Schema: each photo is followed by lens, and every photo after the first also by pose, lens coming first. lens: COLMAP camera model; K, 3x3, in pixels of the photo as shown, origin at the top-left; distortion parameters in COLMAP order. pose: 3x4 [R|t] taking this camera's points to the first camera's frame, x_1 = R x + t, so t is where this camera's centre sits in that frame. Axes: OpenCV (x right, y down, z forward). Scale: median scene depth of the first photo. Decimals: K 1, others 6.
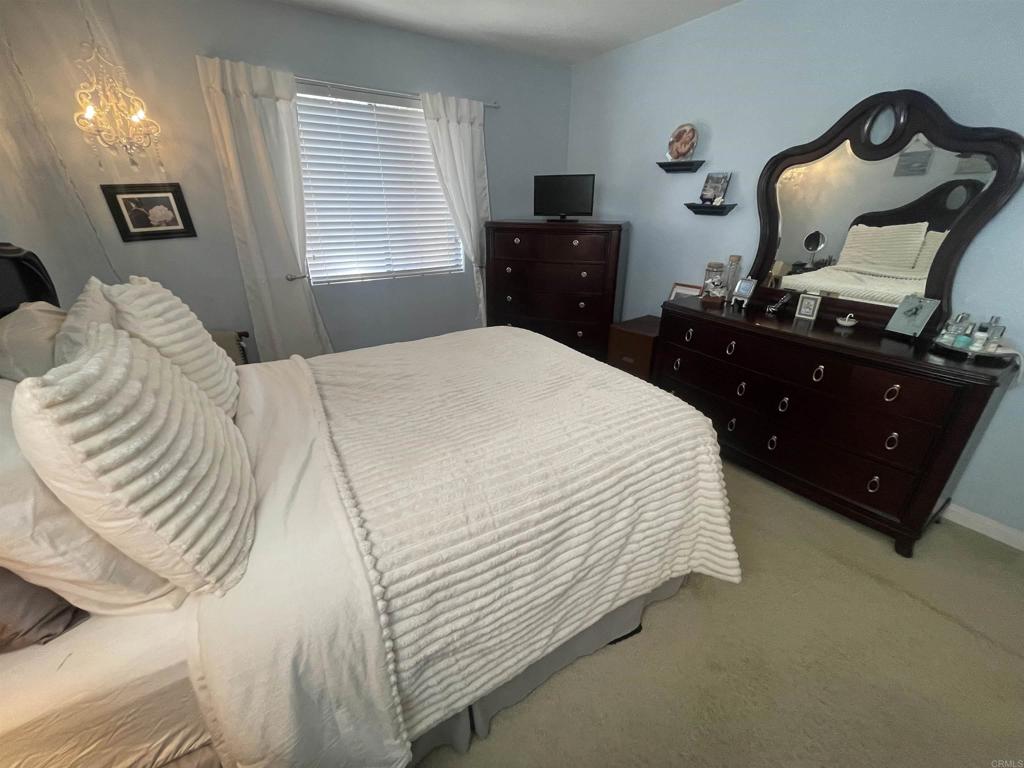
lens RADIAL K [[413.1, 0, 513.4], [0, 413.1, 384.2], [0, 0, 1]] dist [-0.001291, -0.000331]
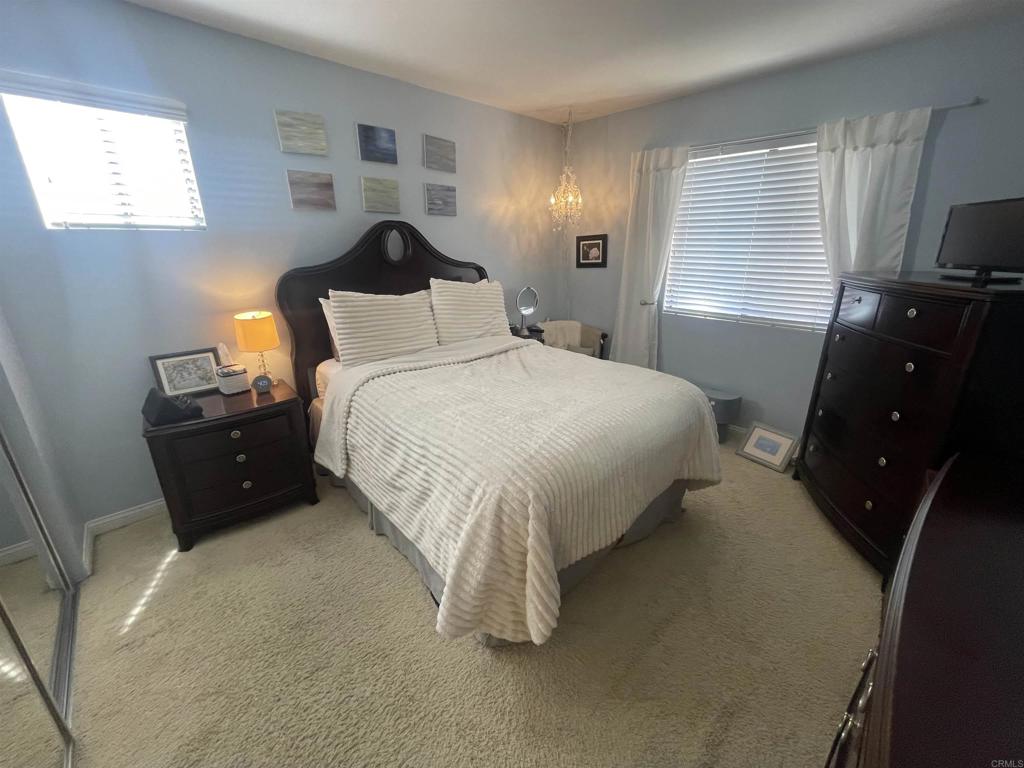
lens RADIAL K [[413.1, 0, 513.9], [0, 413.1, 386.0], [0, 0, 1]] dist [-0.001291, -0.000331]
pose [[0.170303, 0.317608, -0.932803, 0.713168], [-0.395744, 0.888980, 0.230435, -0.176490], [0.902432, 0.329908, 0.277088, 0.392395]]
